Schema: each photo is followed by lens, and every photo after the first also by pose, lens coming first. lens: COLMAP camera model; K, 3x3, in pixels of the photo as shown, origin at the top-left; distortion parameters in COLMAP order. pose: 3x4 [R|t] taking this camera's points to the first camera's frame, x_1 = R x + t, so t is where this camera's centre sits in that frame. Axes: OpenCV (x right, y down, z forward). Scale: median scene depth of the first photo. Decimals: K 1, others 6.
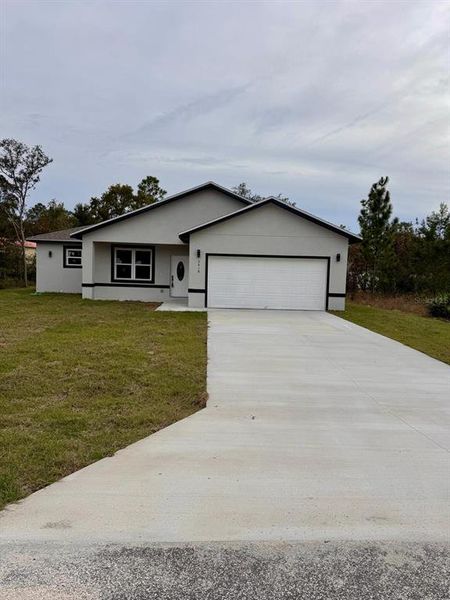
lens RADIAL K [[453.2, 0, 226.9], [0, 453.2, 307.4], [0, 0, 1]] dist [0.033365, -0.004553]
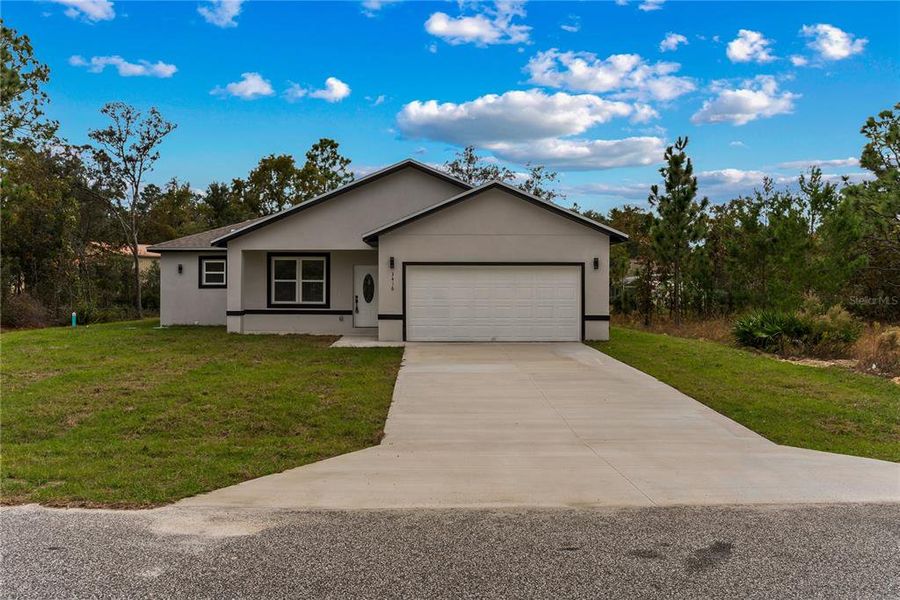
lens RADIAL K [[798.1, 0, 407.9], [0, 798.1, 300.3], [0, 0, 1]] dist [-0.161878, 0.002963]
pose [[0.997304, -0.026394, -0.068467, 0.036250], [0.022263, 0.997925, -0.060412, 0.009606], [0.069920, 0.058725, 0.995823, -0.167259]]
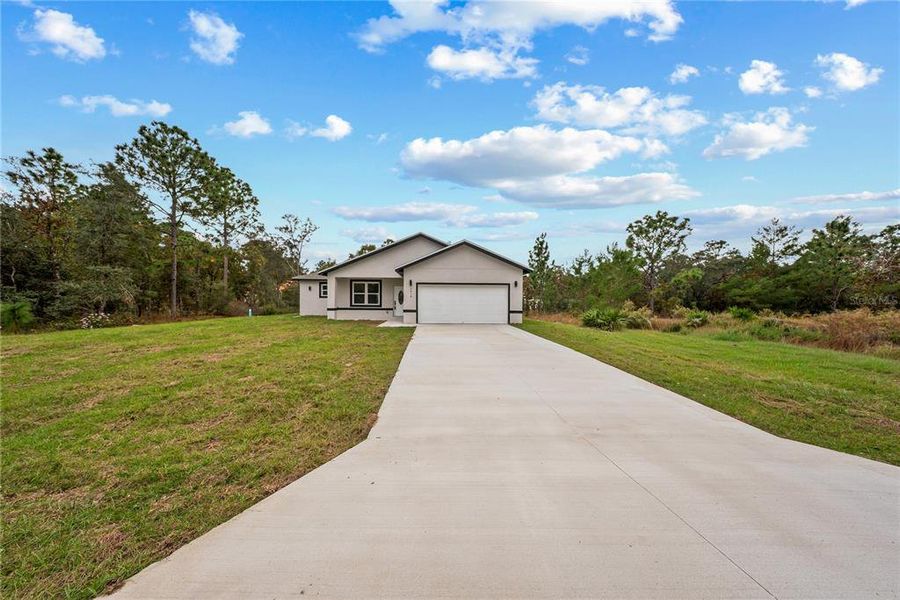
lens RADIAL K [[290.4, 0, 441.5], [0, 290.4, 301.4], [0, 0, 1]] dist [-0.000013, 0.000006]
pose [[0.999645, -0.023967, -0.011611, 0.030814], [0.022975, 0.996596, -0.079173, 0.003738], [0.013469, 0.078878, 0.996793, 0.131110]]
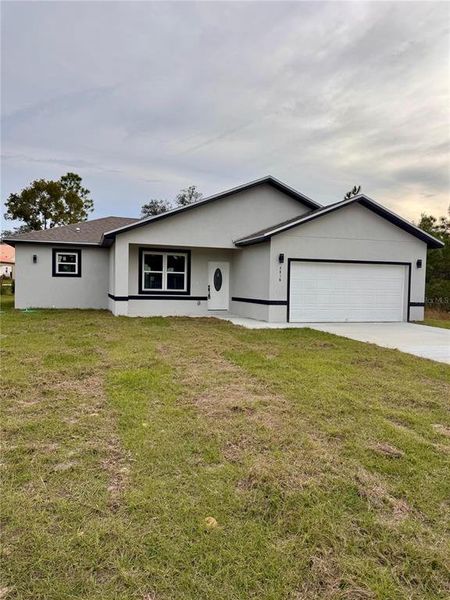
lens RADIAL K [[460.6, 0, 222.2], [0, 460.6, 311.8], [0, 0, 1]] dist [0.043929, -0.000036]
pose [[0.962323, -0.024460, 0.270807, -0.335963], [0.028186, 0.999554, -0.009877, -0.011905], [-0.270444, 0.017138, 0.962583, 0.172893]]
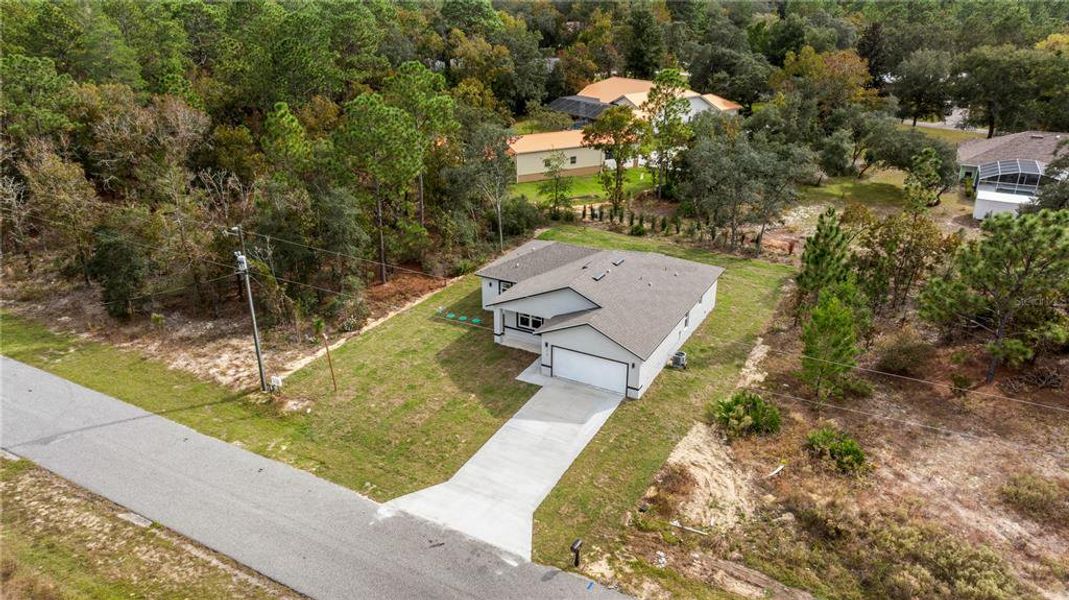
lens RADIAL K [[762.2, 0, 534.5], [0, 762.2, 300.0], [0, 0, 1]] dist [0.000101, -0.000020]
pose [[0.860201, 0.177764, -0.477968, 0.919615], [-0.020970, 0.948814, 0.315139, -0.891986], [0.509523, -0.261060, 0.819899, -0.903881]]
